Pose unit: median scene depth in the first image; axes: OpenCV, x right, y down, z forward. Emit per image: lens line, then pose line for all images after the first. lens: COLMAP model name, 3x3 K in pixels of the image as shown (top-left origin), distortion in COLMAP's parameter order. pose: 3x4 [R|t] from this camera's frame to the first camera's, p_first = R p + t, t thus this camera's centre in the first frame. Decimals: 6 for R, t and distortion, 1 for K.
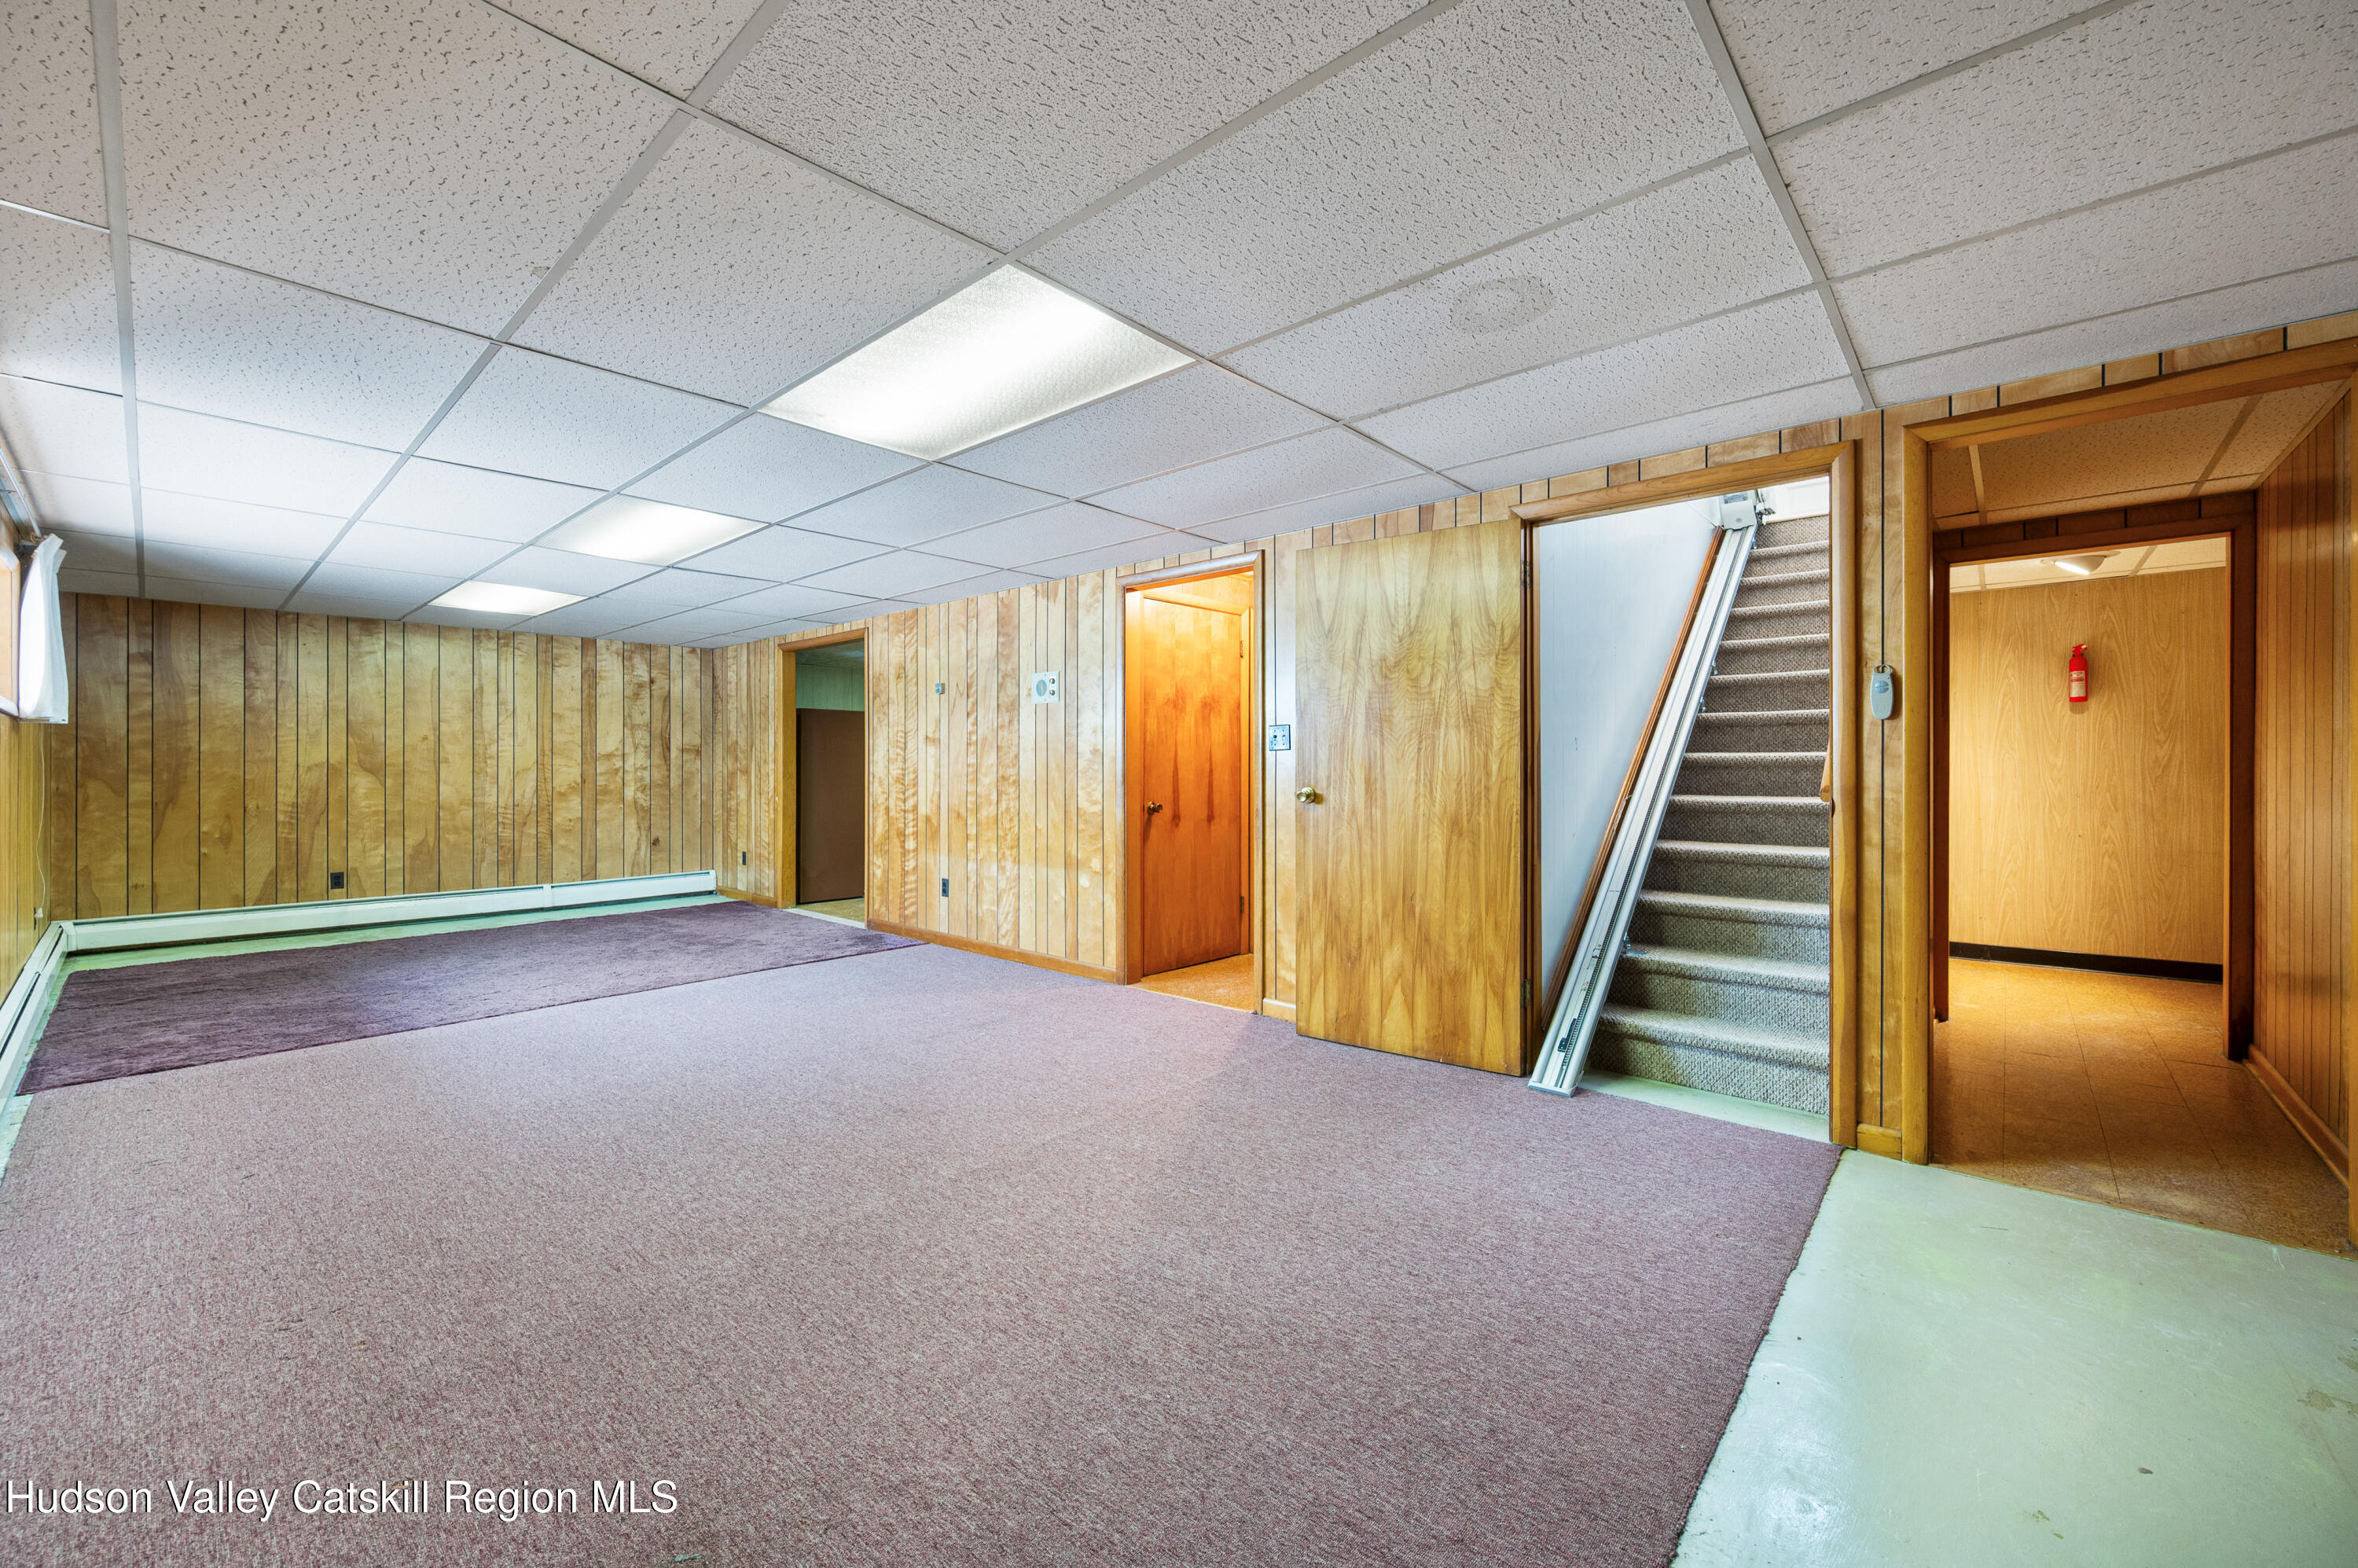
lens RADIAL K [[946.7, 0, 1180.4], [0, 946.7, 775.0], [0, 0, 1]] dist [-0.002177, 0.000361]
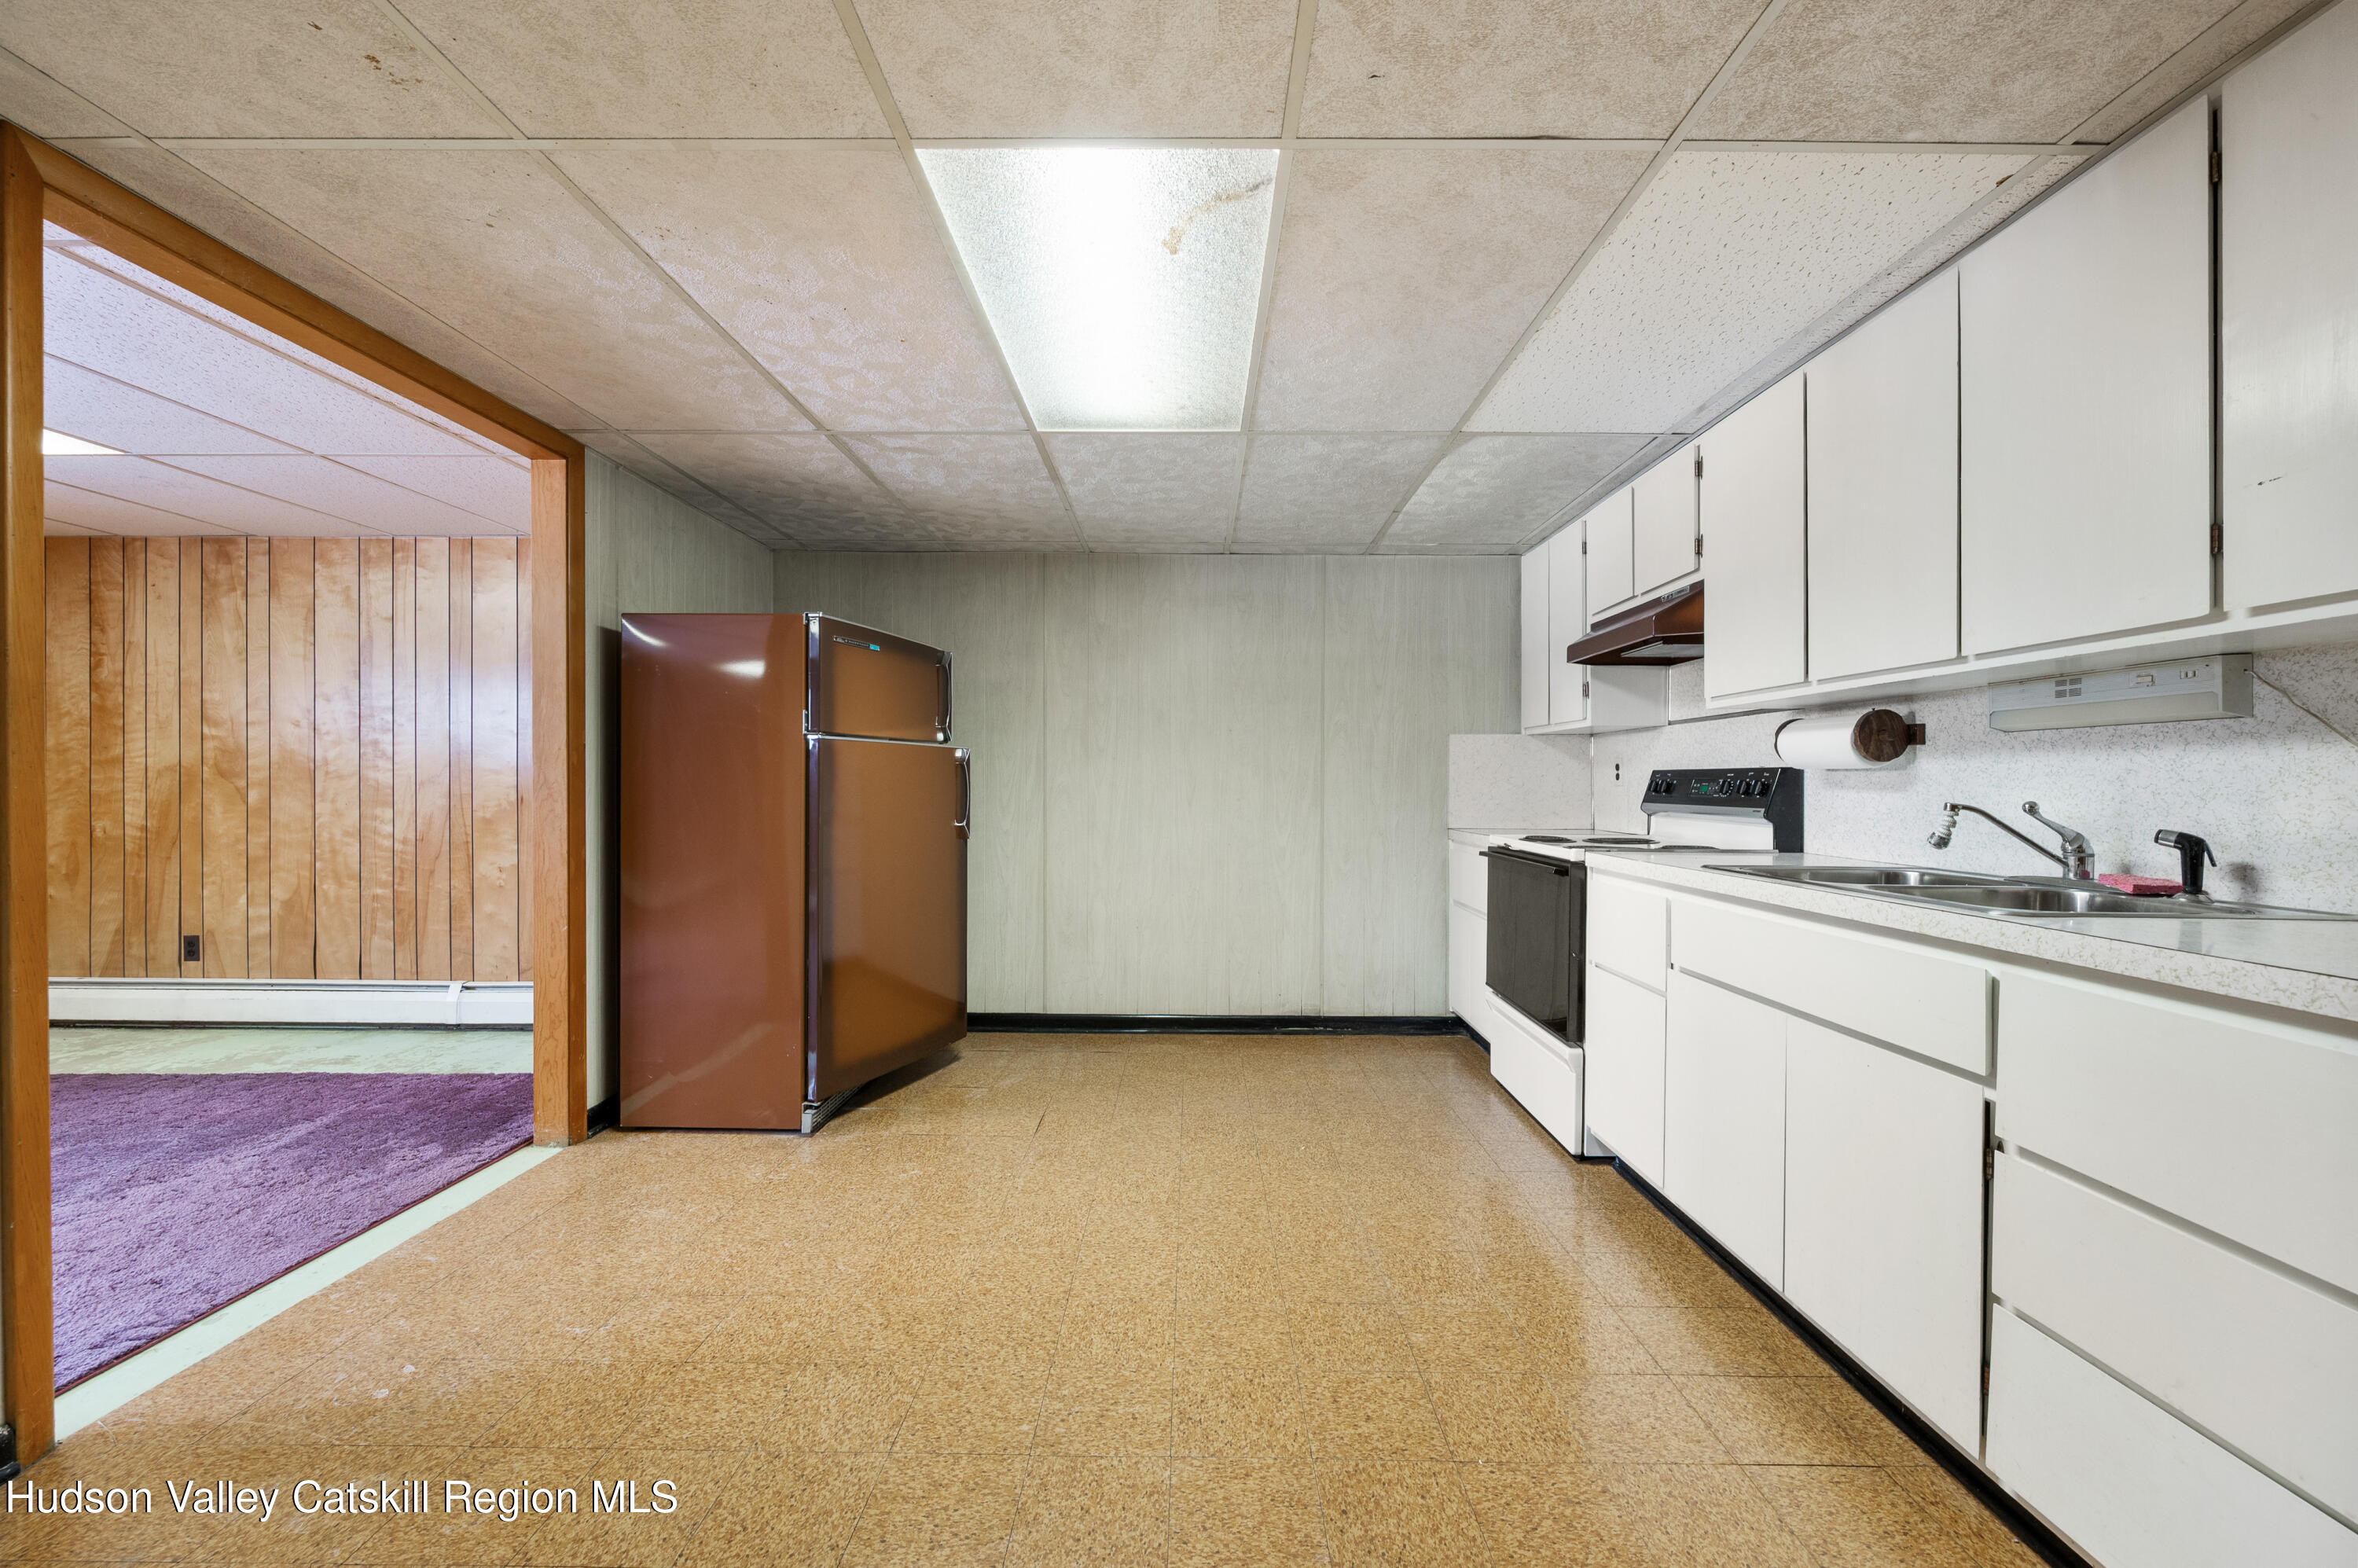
lens RADIAL K [[946.7, 0, 1185.4], [0, 946.7, 784.2], [0, 0, 1]] dist [-0.002177, 0.000361]
pose [[0.666248, 0.011735, -0.745638, 0.033758], [-0.009782, 0.999928, 0.006997, -0.009948], [0.745666, 0.002633, 0.666315, 0.957293]]
